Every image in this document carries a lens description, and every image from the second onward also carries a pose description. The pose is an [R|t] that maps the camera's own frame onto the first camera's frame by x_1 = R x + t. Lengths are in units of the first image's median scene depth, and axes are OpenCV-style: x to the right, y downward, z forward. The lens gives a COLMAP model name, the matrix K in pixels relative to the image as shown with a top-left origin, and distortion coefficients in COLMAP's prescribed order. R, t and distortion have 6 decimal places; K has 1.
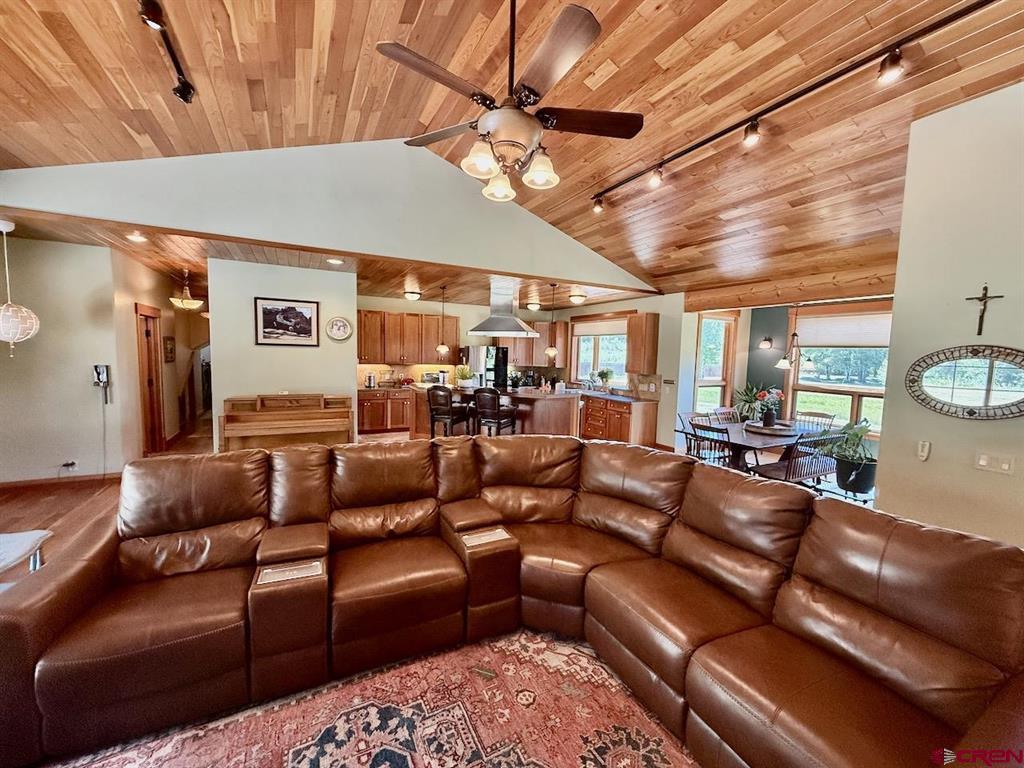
lens RADIAL K [[408.7, 0, 510.8], [0, 408.7, 385.3], [0, 0, 1]] dist [-0.000149, -0.000018]
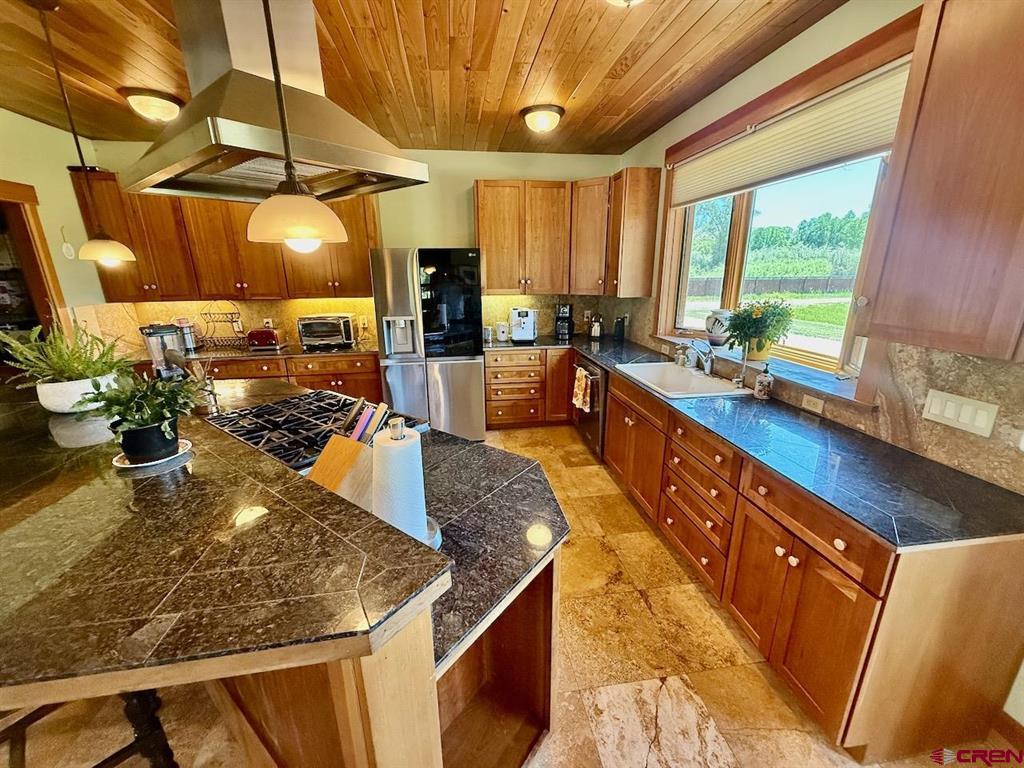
lens RADIAL K [[408.7, 0, 512.3], [0, 408.7, 387.0], [0, 0, 1]] dist [-0.000149, -0.000018]
pose [[0.943072, 0.052986, -0.328341, 0.148394], [0.012847, 0.980688, 0.195157, -0.037786], [0.332340, -0.188265, 0.924179, 0.596659]]
